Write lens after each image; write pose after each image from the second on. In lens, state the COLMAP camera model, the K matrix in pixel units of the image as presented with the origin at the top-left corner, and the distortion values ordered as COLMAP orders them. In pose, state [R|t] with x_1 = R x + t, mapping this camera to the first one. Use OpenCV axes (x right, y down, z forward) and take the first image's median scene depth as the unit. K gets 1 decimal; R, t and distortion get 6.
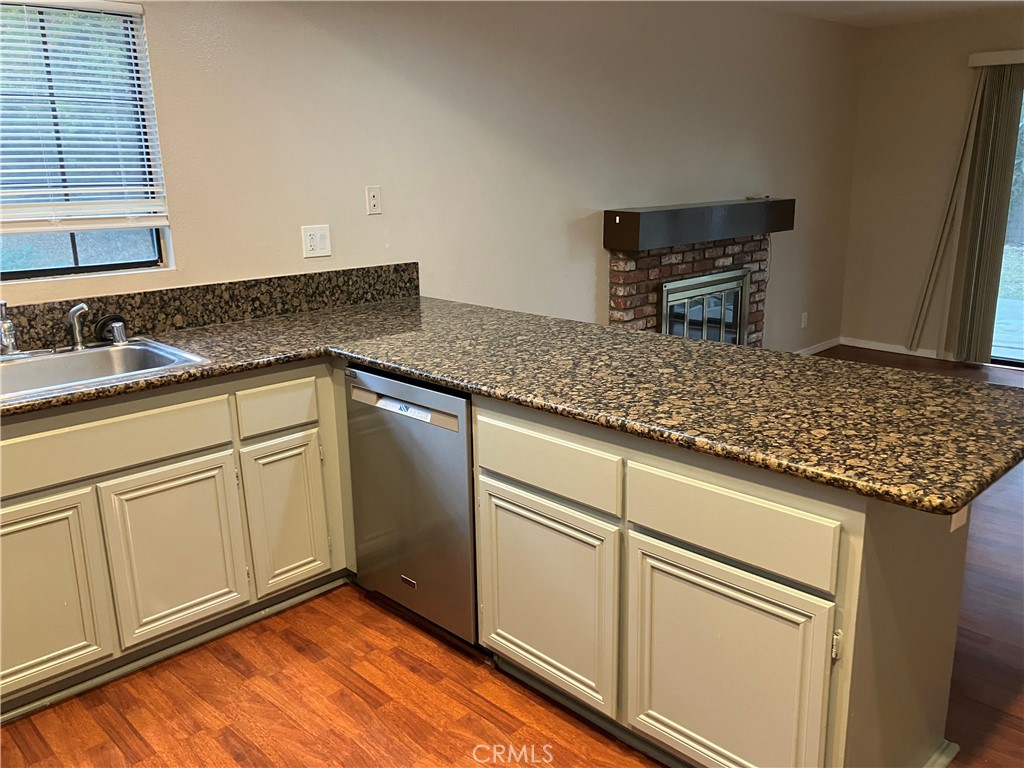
lens RADIAL K [[840.2, 0, 515.2], [0, 840.2, 391.2], [0, 0, 1]] dist [0.030617, -0.032120]
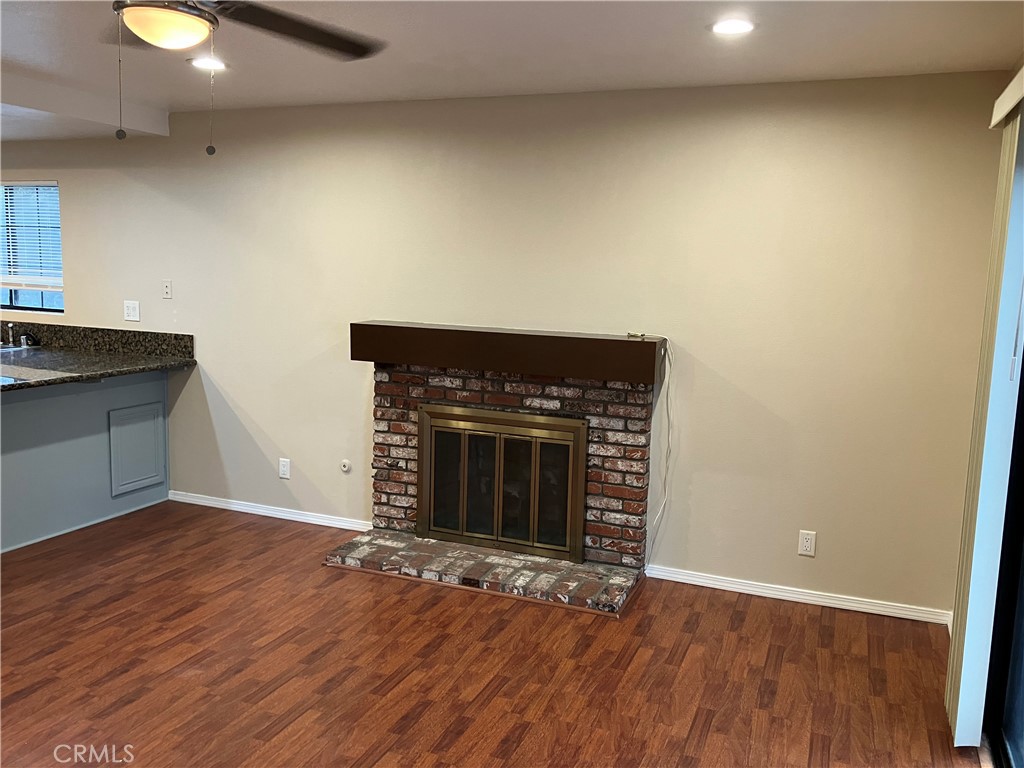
lens RADIAL K [[840.2, 0, 539.9], [0, 840.2, 376.0], [0, 0, 1]] dist [0.030617, -0.032120]
pose [[0.418976, 0.147999, -0.895854, 1.632932], [-0.273601, 0.961348, 0.030861, -0.341714], [0.865795, 0.232177, 0.443275, 1.058338]]
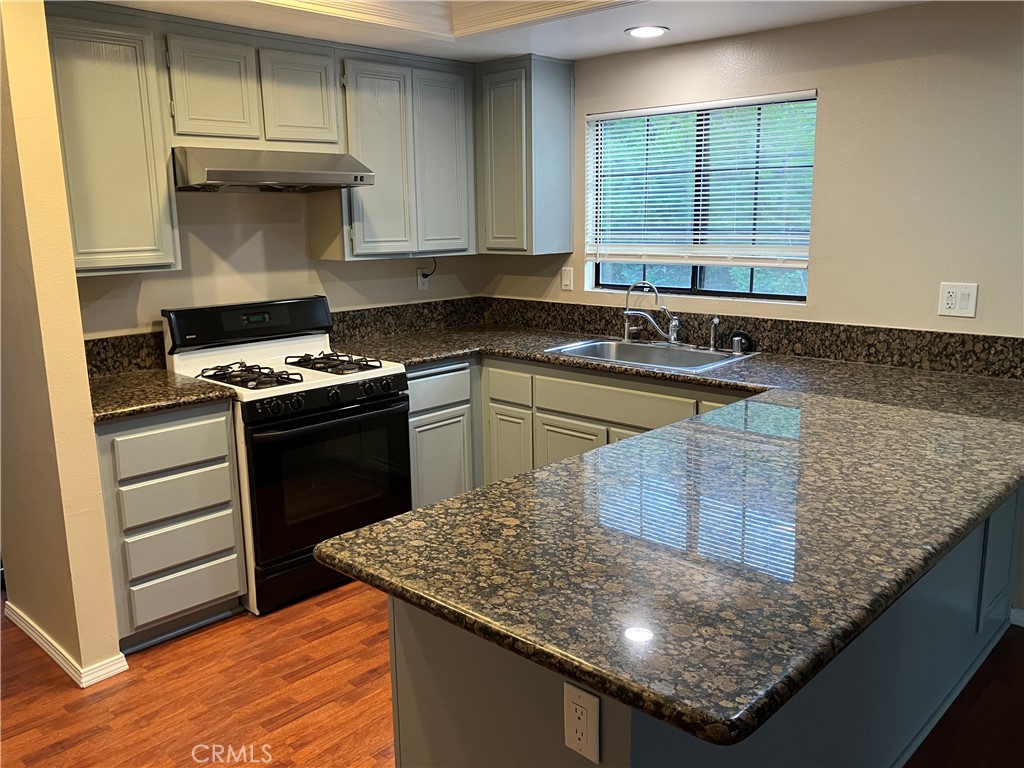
lens RADIAL K [[840.2, 0, 515.8], [0, 840.2, 379.7], [0, 0, 1]] dist [0.030617, -0.032120]
pose [[0.040206, 0.207234, -0.977465, 0.714139], [-0.247045, 0.949946, 0.191238, -0.162824], [0.968170, 0.233789, 0.089390, 0.502540]]
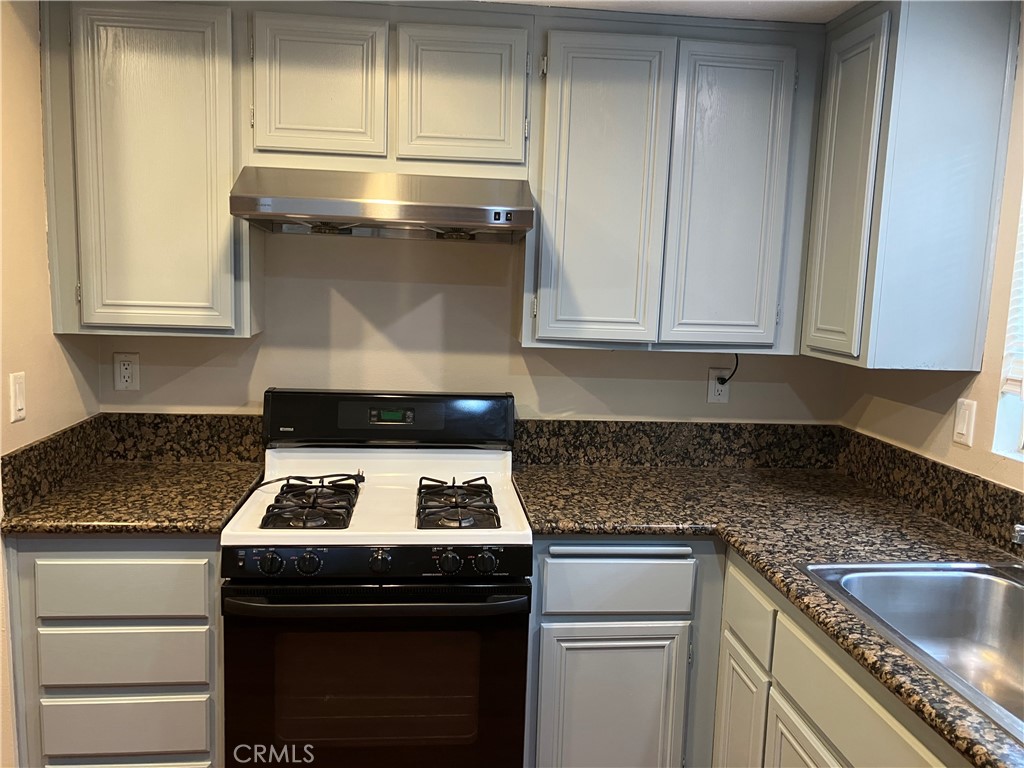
lens RADIAL K [[840.2, 0, 511.0], [0, 840.2, 389.3], [0, 0, 1]] dist [0.030617, -0.032120]
pose [[-0.620421, 0.095402, -0.778445, 0.116376], [-0.230717, 0.926450, 0.297422, -0.222538], [0.749565, 0.364127, -0.552778, 0.760529]]
